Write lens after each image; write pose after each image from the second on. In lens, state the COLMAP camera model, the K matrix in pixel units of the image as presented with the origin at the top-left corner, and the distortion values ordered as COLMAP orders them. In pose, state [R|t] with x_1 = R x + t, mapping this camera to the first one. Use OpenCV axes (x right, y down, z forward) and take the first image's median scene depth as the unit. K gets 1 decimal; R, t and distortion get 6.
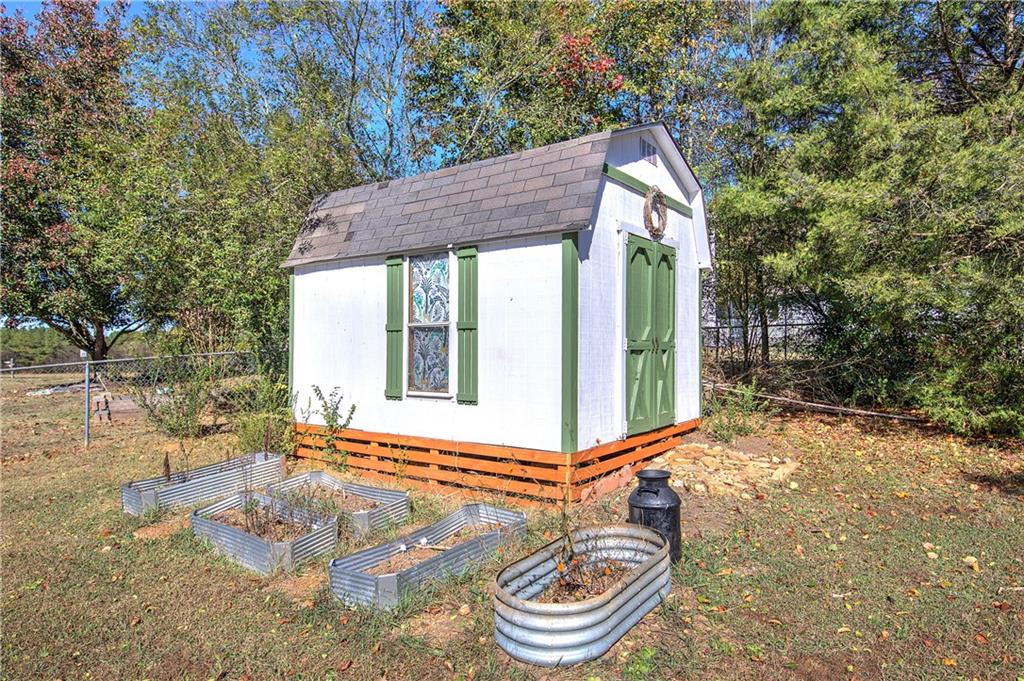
lens RADIAL K [[619.0, 0, 509.4], [0, 619.0, 341.4], [0, 0, 1]] dist [0.006157, 0.000518]
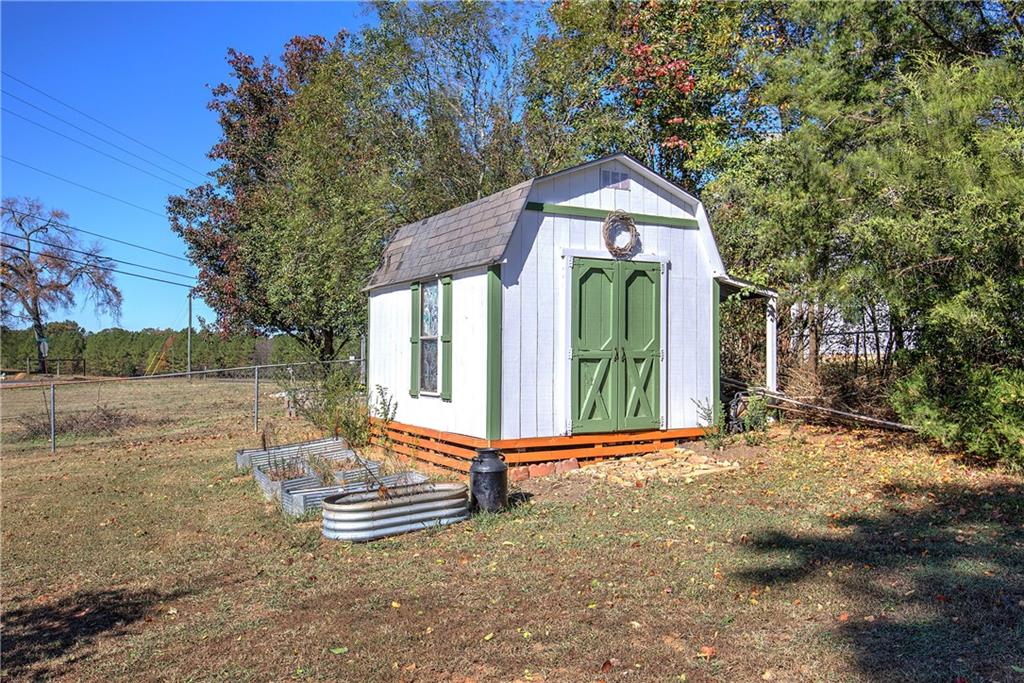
lens RADIAL K [[806.4, 0, 512.0], [0, 806.4, 341.5], [0, 0, 1]] dist [-0.002991, 0.000558]
pose [[0.904753, -0.005593, -0.425900, 0.693048], [0.002602, 0.999968, -0.007605, -0.006668], [0.425929, 0.005772, 0.904738, -0.389844]]
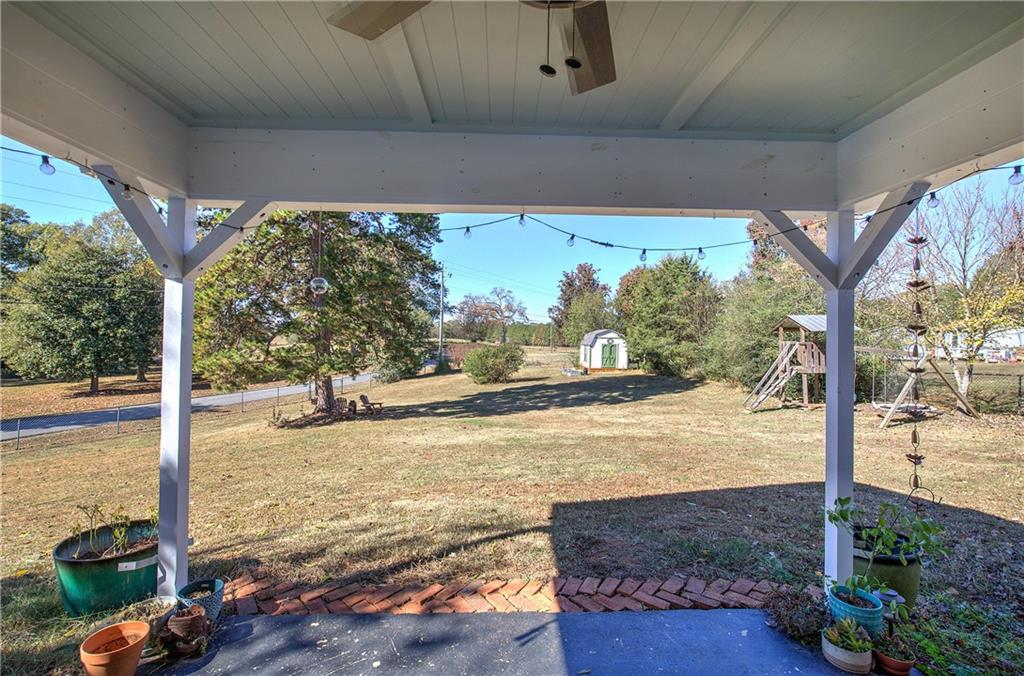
lens RADIAL K [[432.8, 0, 513.7], [0, 432.8, 335.1], [0, 0, 1]] dist [-0.015477, 0.000181]
pose [[0.614523, 0.008397, -0.788854, 3.975154], [-0.002601, 0.999959, 0.008618, -0.332469], [0.788895, -0.003244, 0.614520, -3.479302]]
